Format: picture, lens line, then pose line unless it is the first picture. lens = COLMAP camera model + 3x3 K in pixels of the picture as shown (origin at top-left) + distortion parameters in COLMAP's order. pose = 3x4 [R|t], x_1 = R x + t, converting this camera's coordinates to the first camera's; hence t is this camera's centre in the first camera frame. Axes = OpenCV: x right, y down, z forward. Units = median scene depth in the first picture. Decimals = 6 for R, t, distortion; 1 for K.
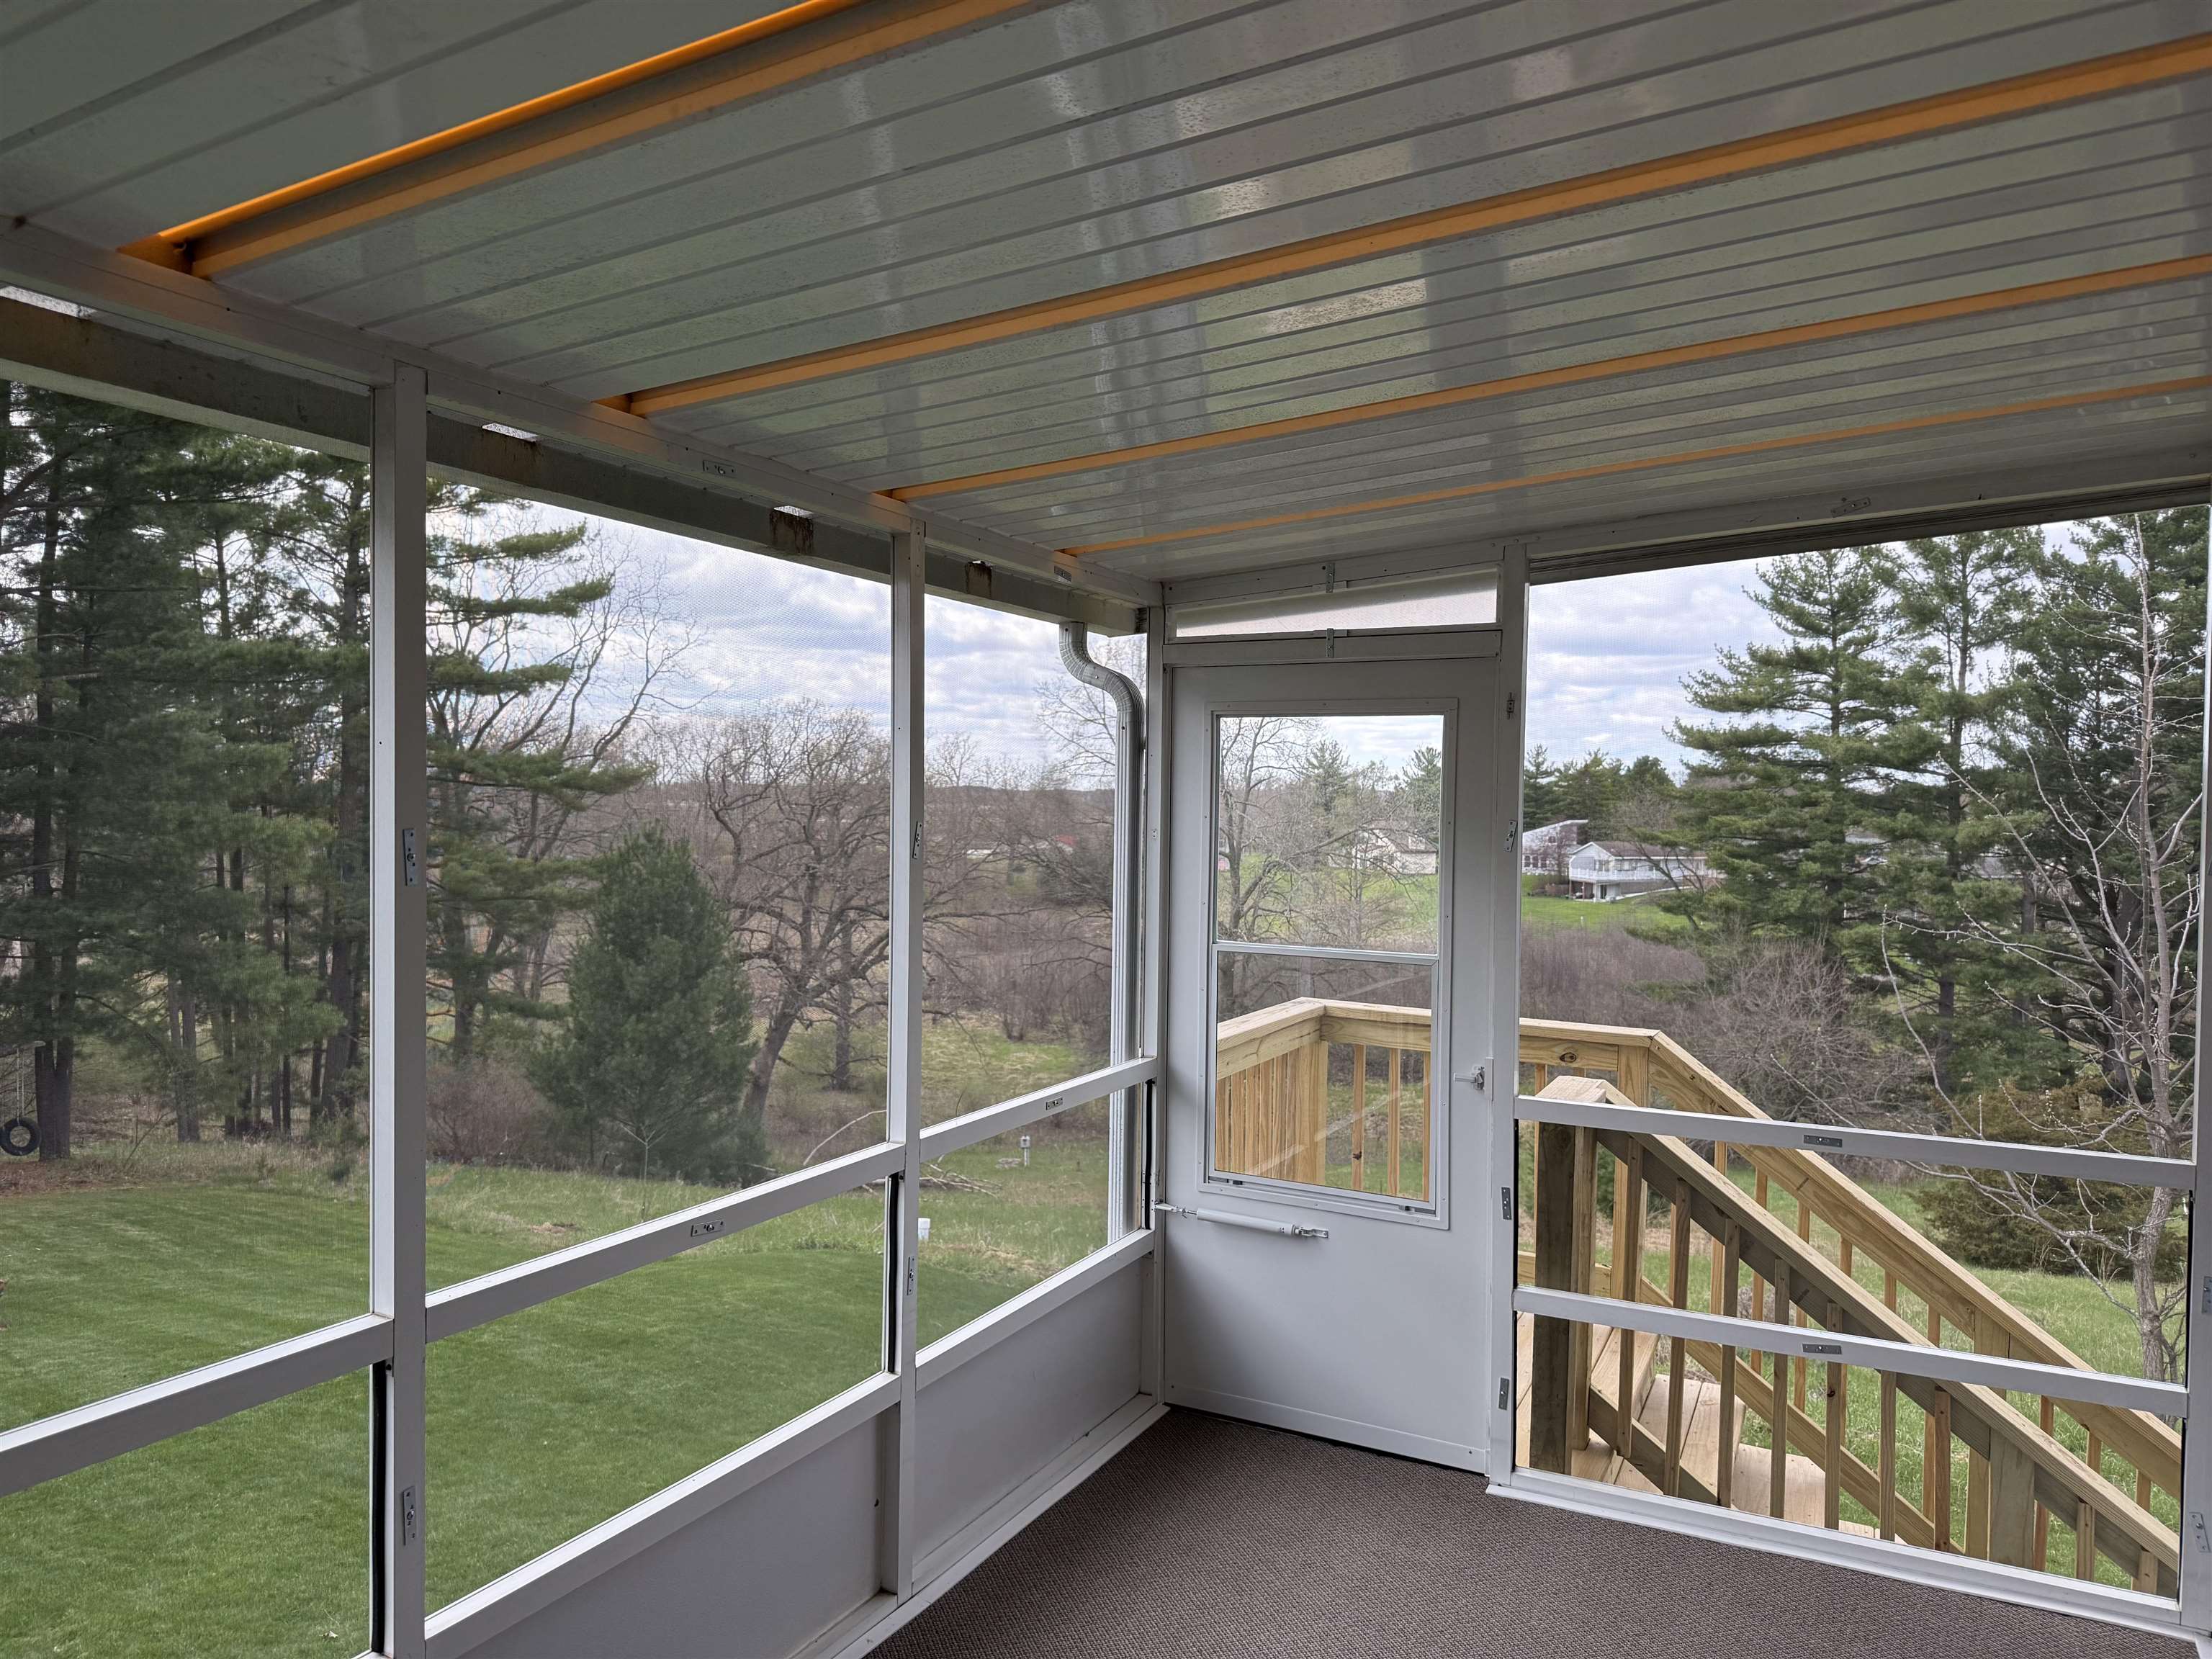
lens RADIAL K [[1525.8, 0, 1104.1], [0, 1525.8, 827.4], [0, 0, 1]] dist [0.066880, -0.092543]
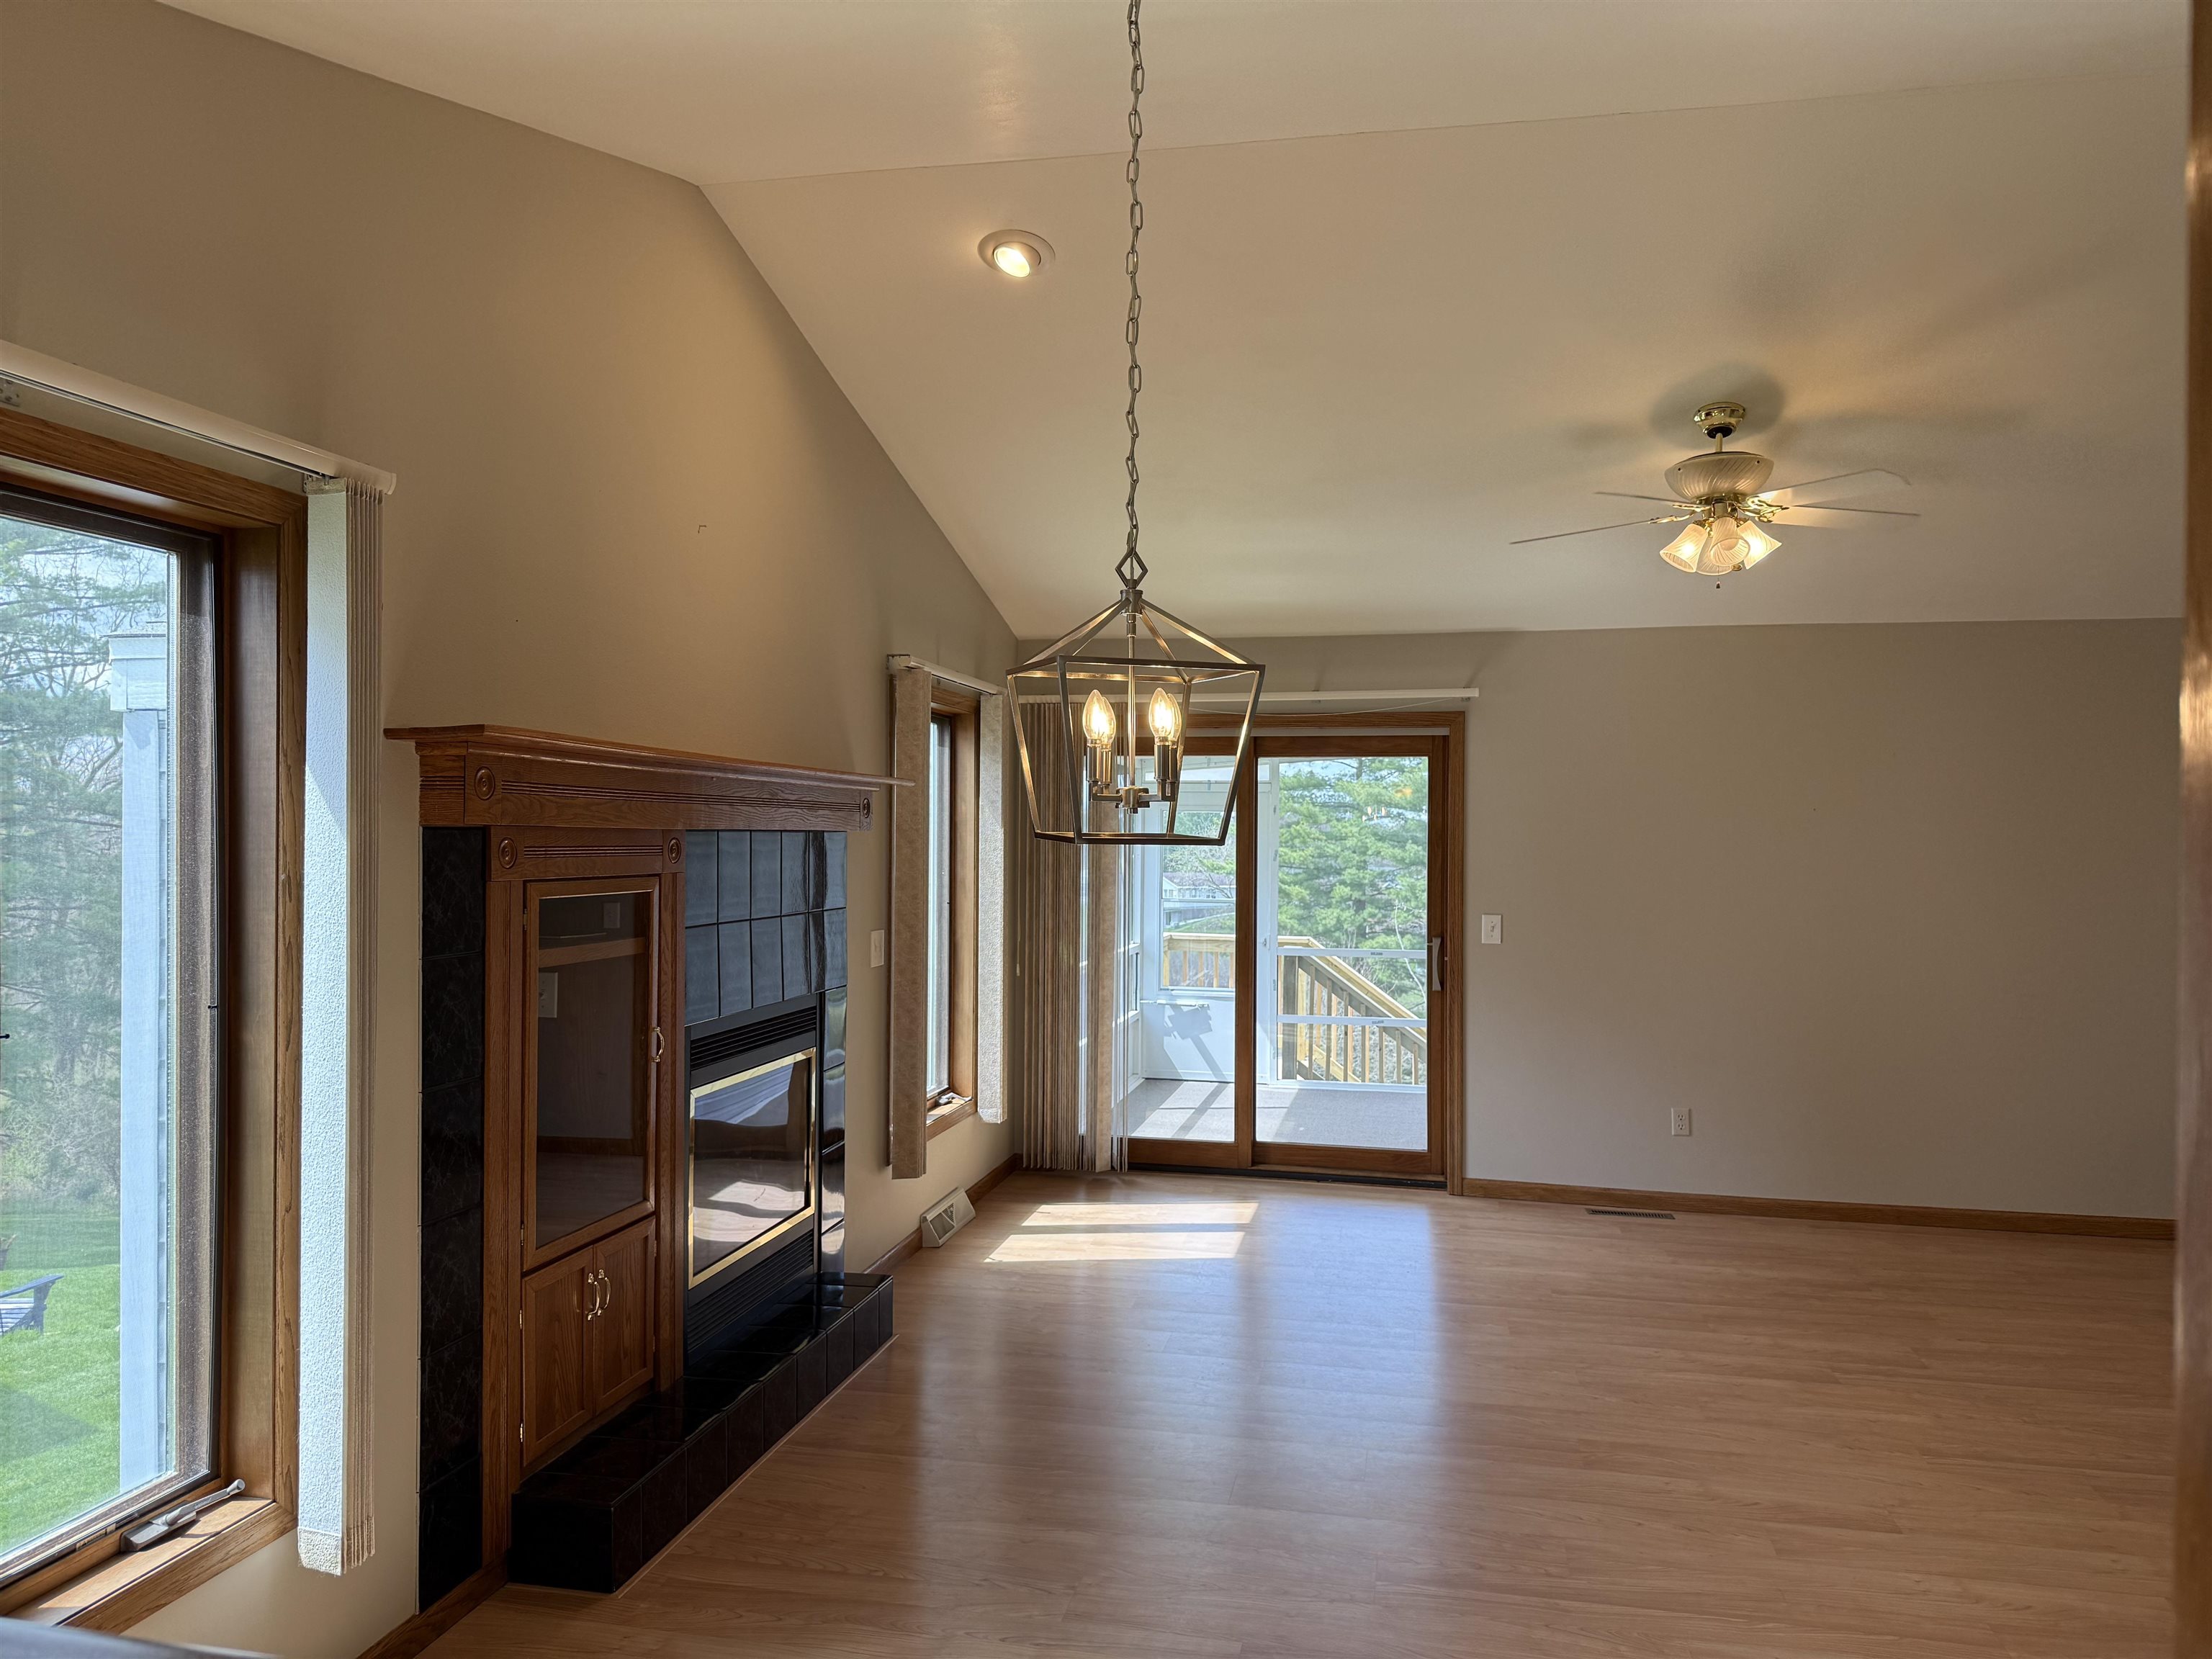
lens RADIAL K [[1525.8, 0, 1104.3], [0, 1525.8, 827.8], [0, 0, 1]] dist [0.066880, -0.092543]
pose [[0.961420, -0.004717, 0.275046, -0.109877], [0.011198, 0.999695, -0.021997, 0.001594], [-0.274858, 0.024228, 0.961179, -0.220371]]
